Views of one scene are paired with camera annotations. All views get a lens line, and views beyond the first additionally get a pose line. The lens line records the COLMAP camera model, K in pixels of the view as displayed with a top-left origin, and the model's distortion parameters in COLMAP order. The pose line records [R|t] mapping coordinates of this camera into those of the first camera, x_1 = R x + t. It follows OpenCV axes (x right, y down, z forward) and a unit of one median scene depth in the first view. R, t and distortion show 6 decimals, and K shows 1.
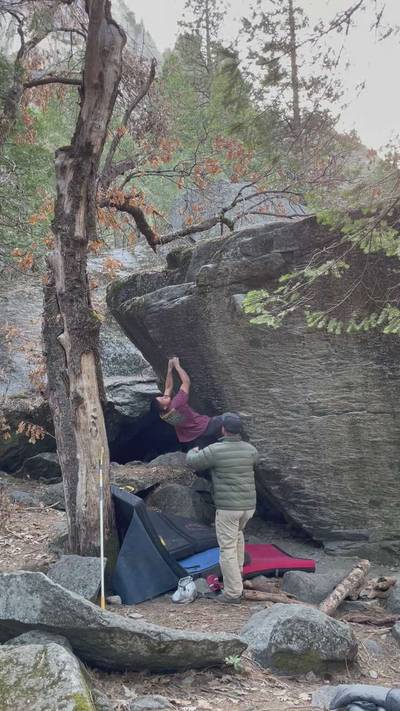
lens RADIAL K [[617.4, 0, 200.0], [0, 617.4, 355.5], [0, 0, 1]] dist [0.068233, -0.022182]
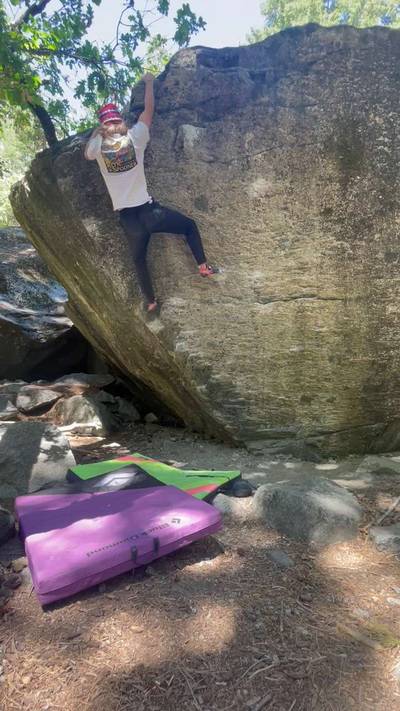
lens RADIAL K [[332.0, 0, 200.0], [0, 332.0, 355.5], [0, 0, 1]] dist [-0.000576, -0.000218]
pose [[0.946041, 0.030515, 0.322608, -0.045536], [-0.042328, 0.998663, 0.029662, 0.161908], [-0.321272, -0.041717, 0.946068, 0.572936]]
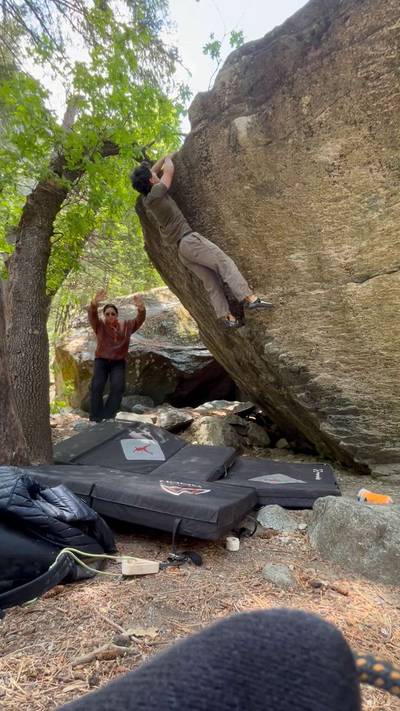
lens RADIAL K [[332.0, 0, 200.0], [0, 332.0, 355.5], [0, 0, 1]] dist [-0.000576, -0.000218]
pose [[0.980853, -0.021305, -0.193582, 0.081957], [0.003989, 0.995987, -0.089405, 0.215721], [0.194710, 0.086921, 0.977002, 0.592652]]
